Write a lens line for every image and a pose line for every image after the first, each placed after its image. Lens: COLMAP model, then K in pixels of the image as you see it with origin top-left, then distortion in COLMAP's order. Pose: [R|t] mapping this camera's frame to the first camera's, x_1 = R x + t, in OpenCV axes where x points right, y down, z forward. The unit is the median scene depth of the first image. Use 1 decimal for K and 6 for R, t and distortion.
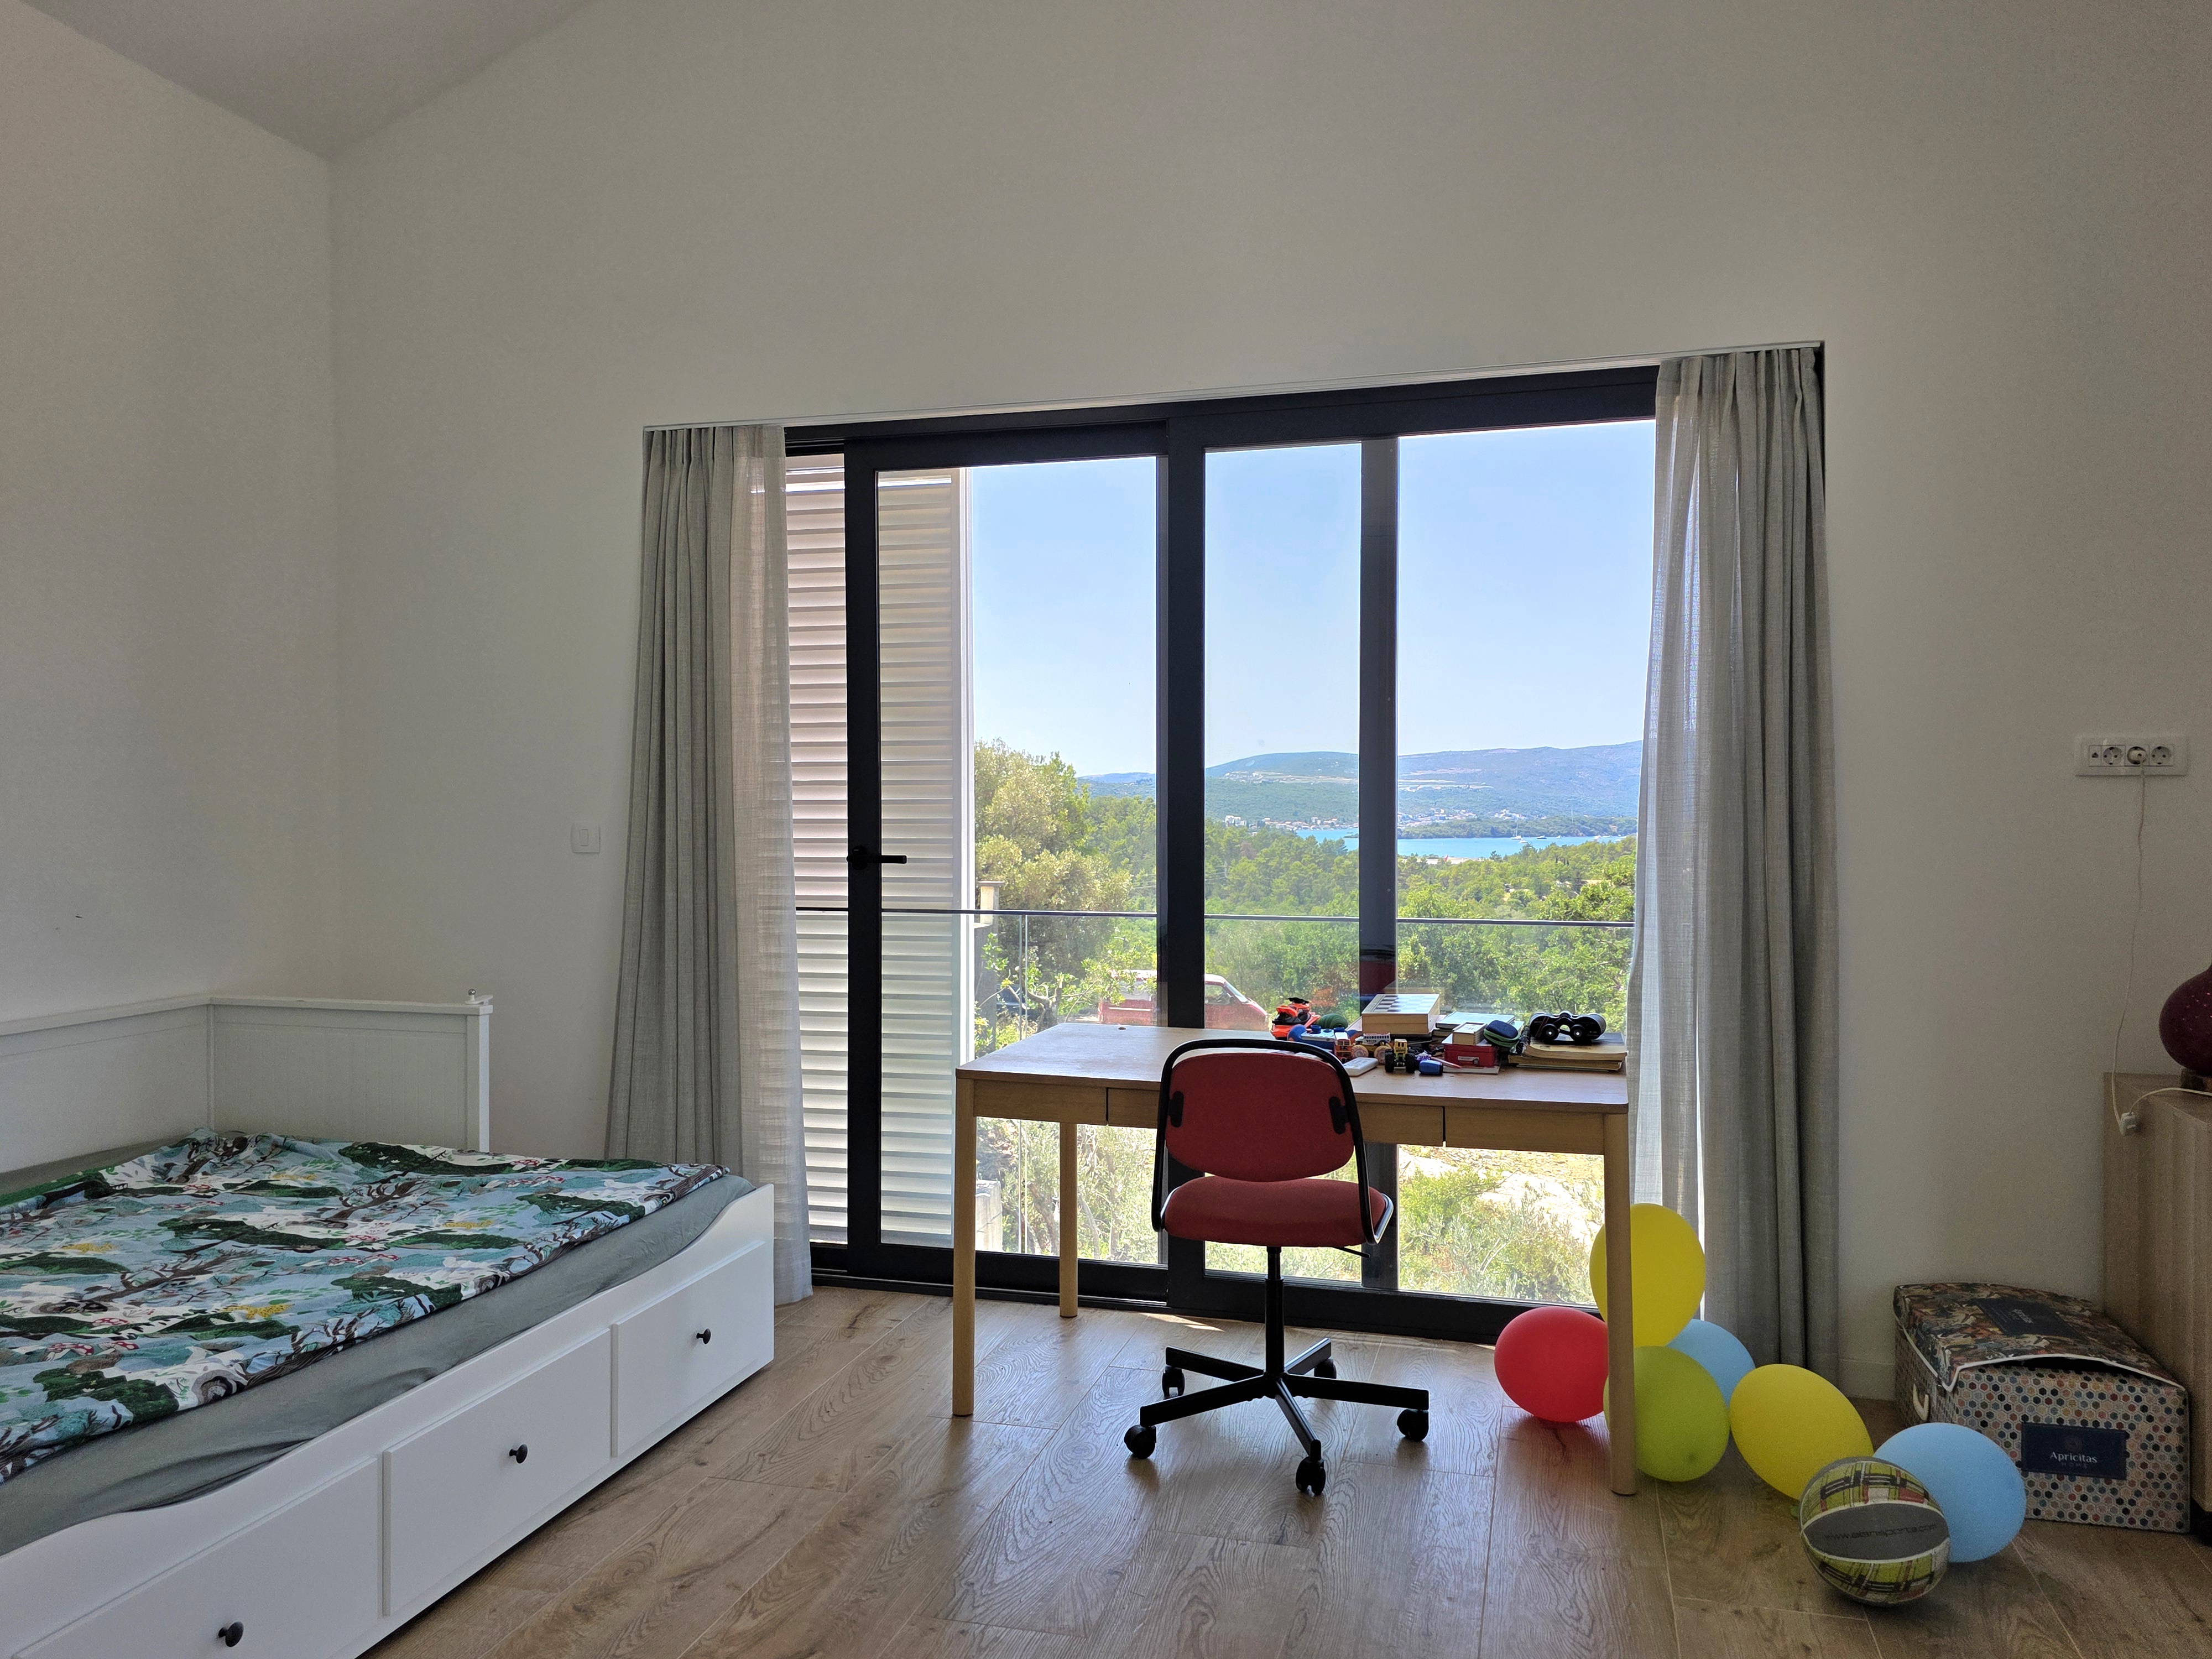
lens RADIAL K [[1617.9, 0, 1106.1], [0, 1617.9, 823.9], [0, 0, 1]] dist [0.030701, -0.007471]
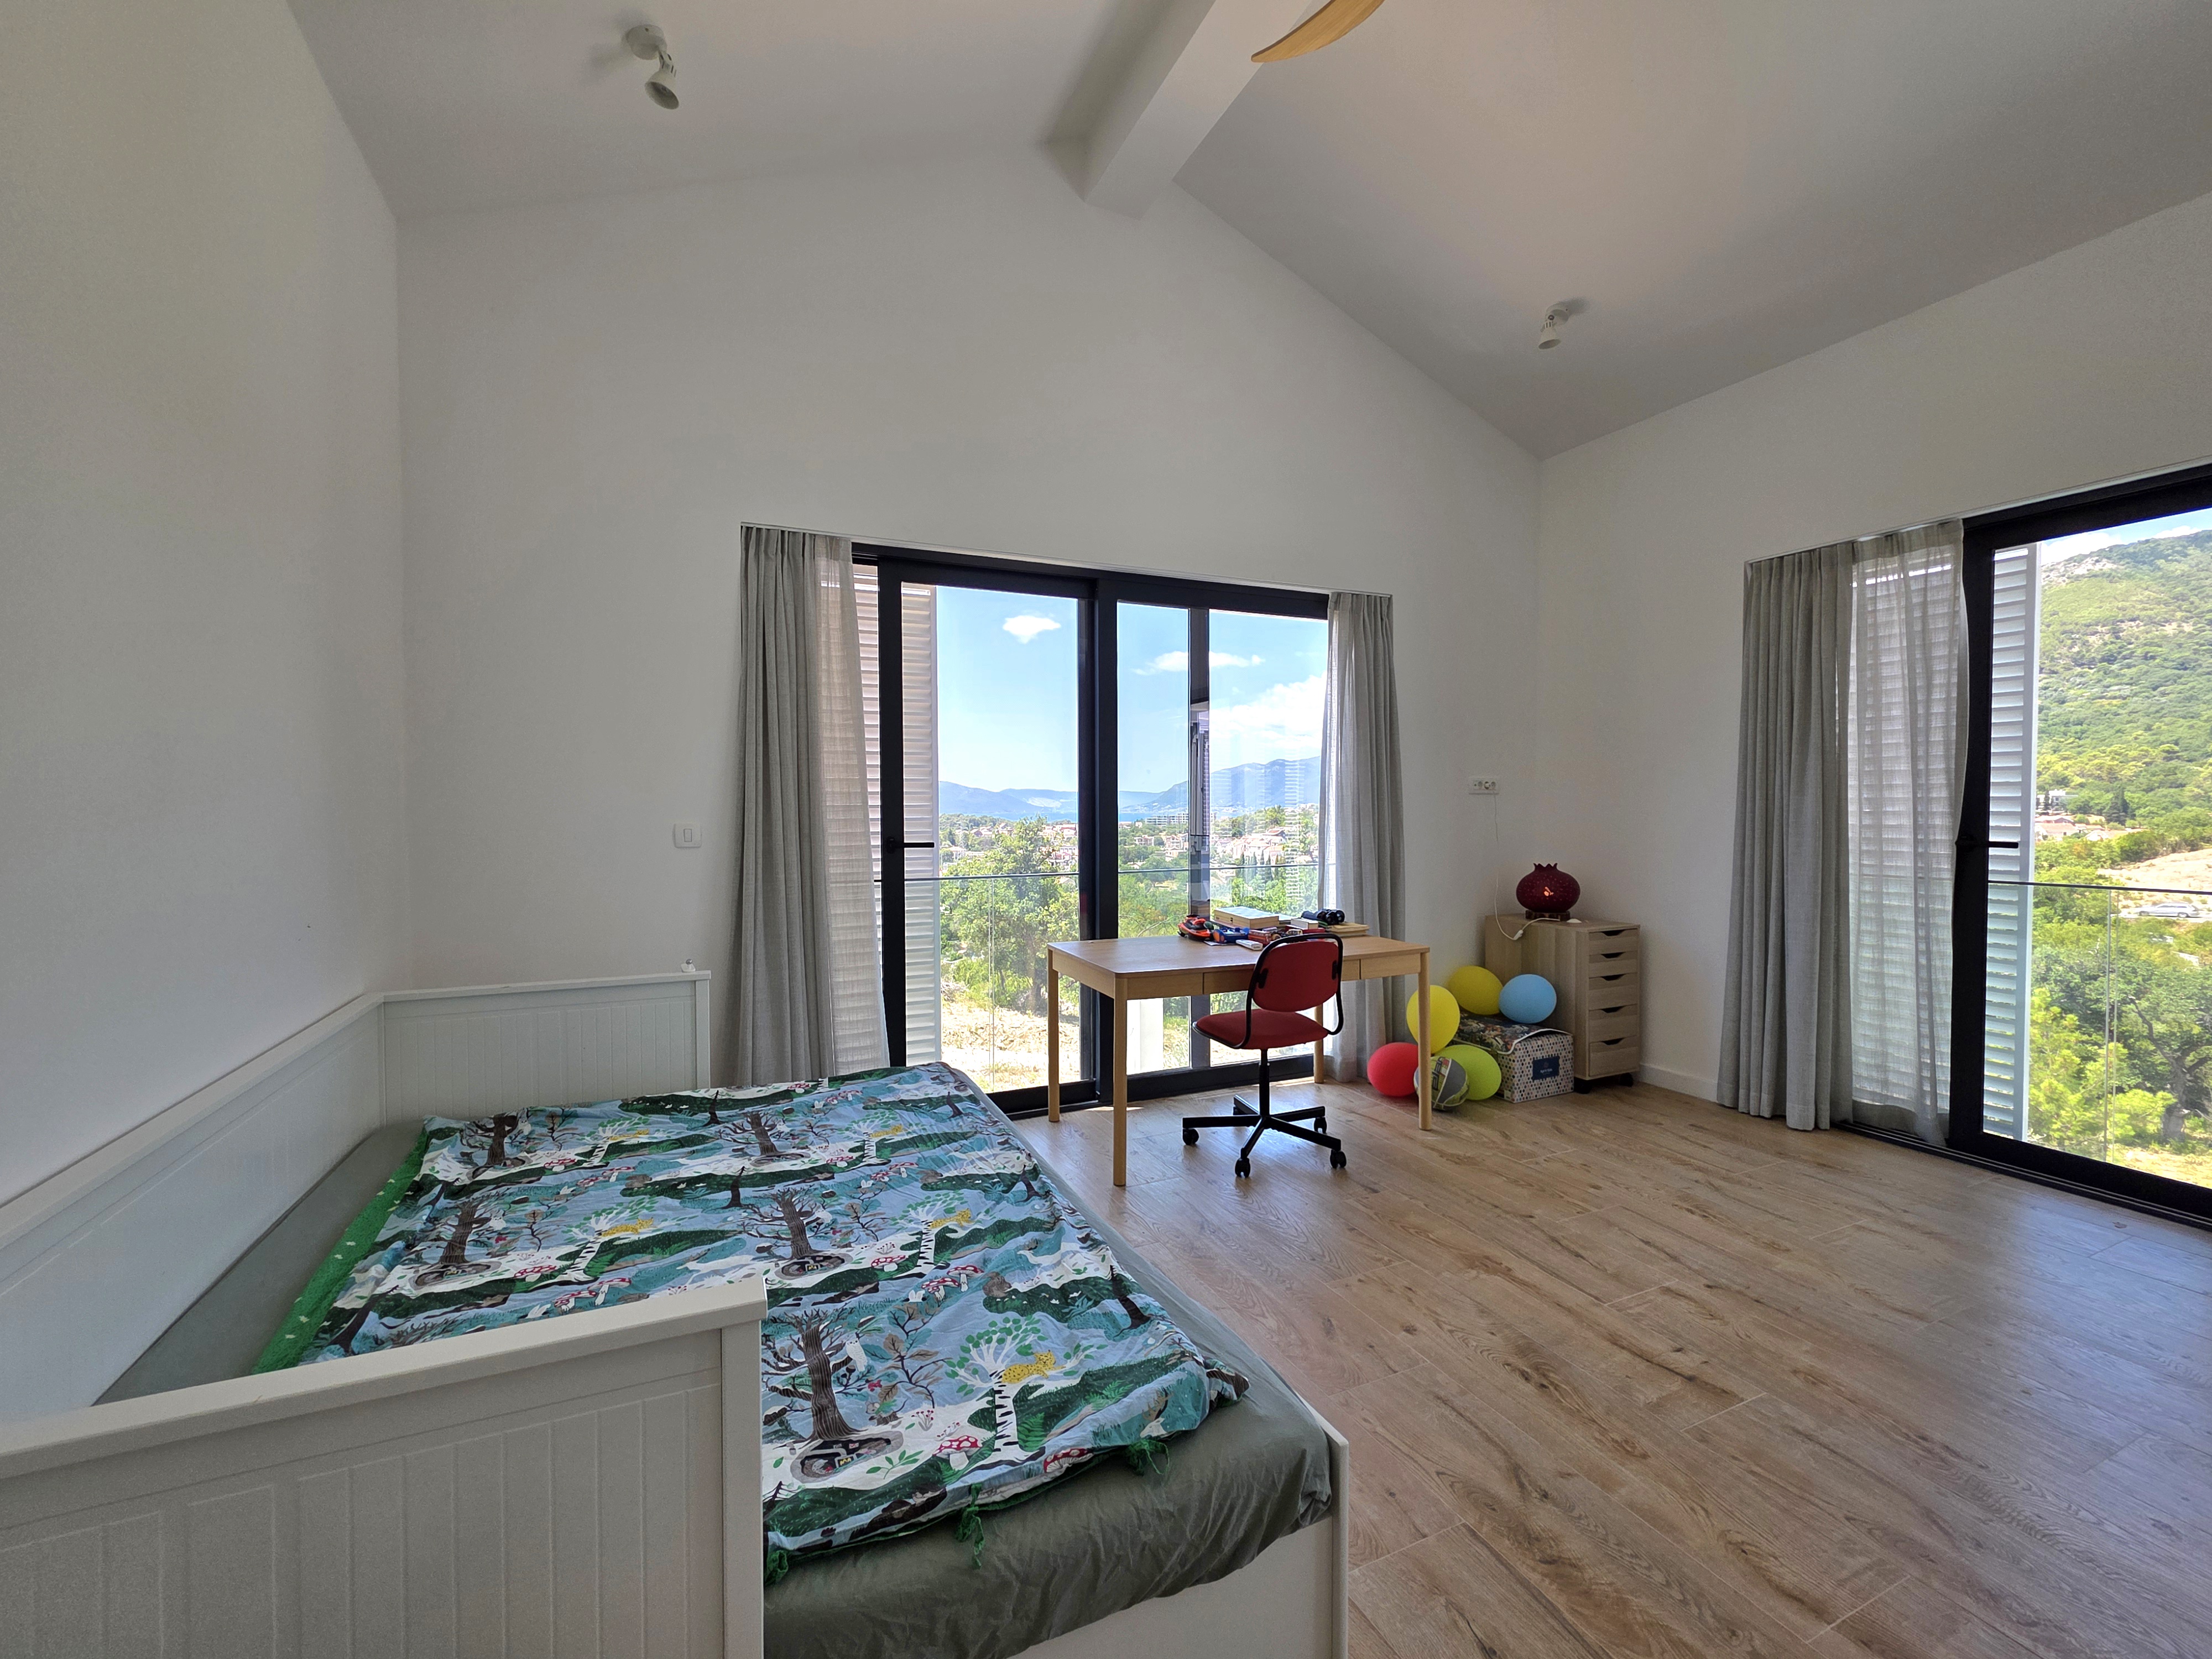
lens RADIAL K [[908.1, 0, 1087.1], [0, 908.1, 830.3], [0, 0, 1]] dist [0.000670, 0.000470]
pose [[0.775750, -0.018946, 0.630755, -0.578324], [0.011525, 0.999808, 0.015856, -0.003415], [-0.630935, -0.005031, 0.775820, 0.272217]]
